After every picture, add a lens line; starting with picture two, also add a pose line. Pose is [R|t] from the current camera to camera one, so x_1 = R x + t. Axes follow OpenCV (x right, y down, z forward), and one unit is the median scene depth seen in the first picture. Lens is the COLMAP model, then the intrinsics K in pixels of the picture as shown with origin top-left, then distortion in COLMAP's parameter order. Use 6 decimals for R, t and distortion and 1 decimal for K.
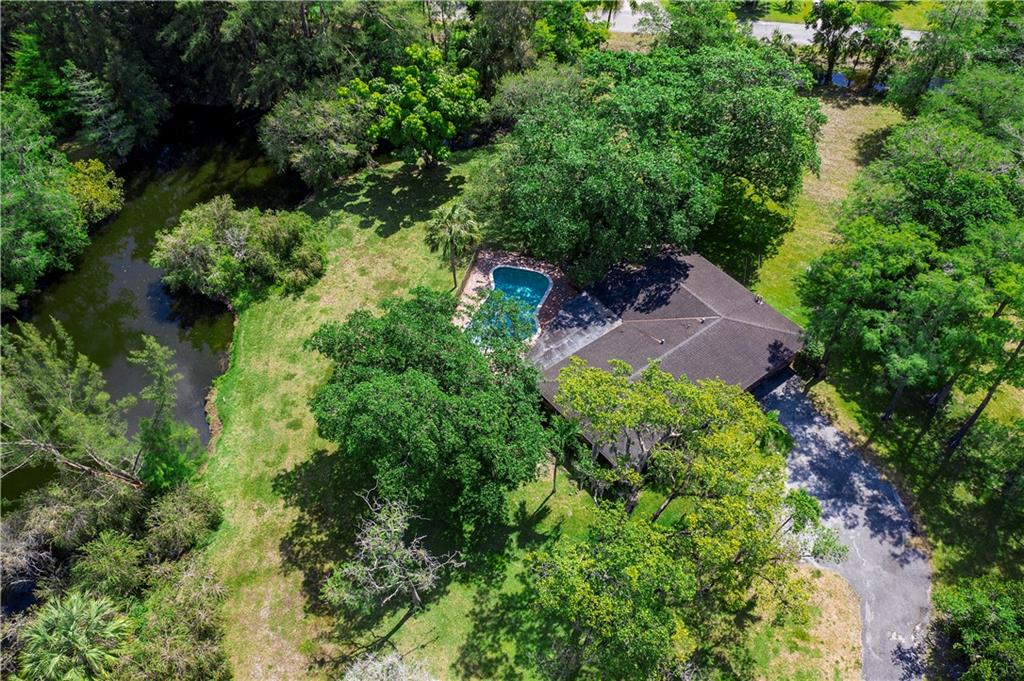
lens RADIAL K [[805.1, 0, 512.0], [0, 805.1, 340.5], [0, 0, 1]] dist [-0.010229, -0.006678]
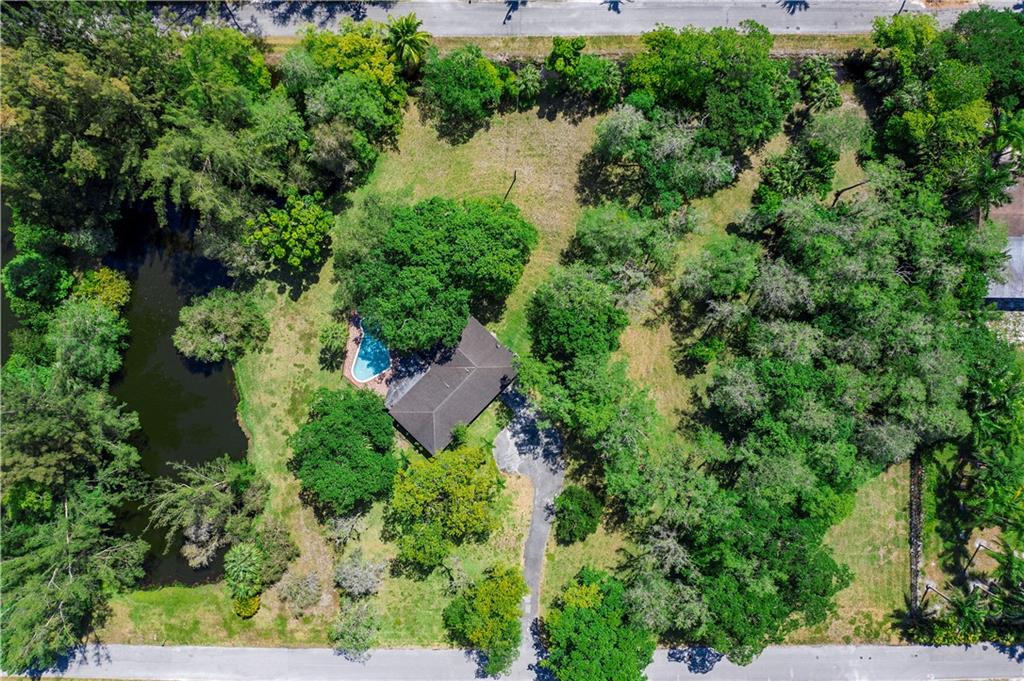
lens RADIAL K [[805.1, 0, 512.0], [0, 805.1, 340.5], [0, 0, 1]] dist [-0.010229, -0.006678]
pose [[0.989741, -0.140696, -0.024864, 0.422823], [0.122446, 0.745589, 0.655060, -1.444932], [-0.073626, -0.651384, 0.755167, -0.502646]]
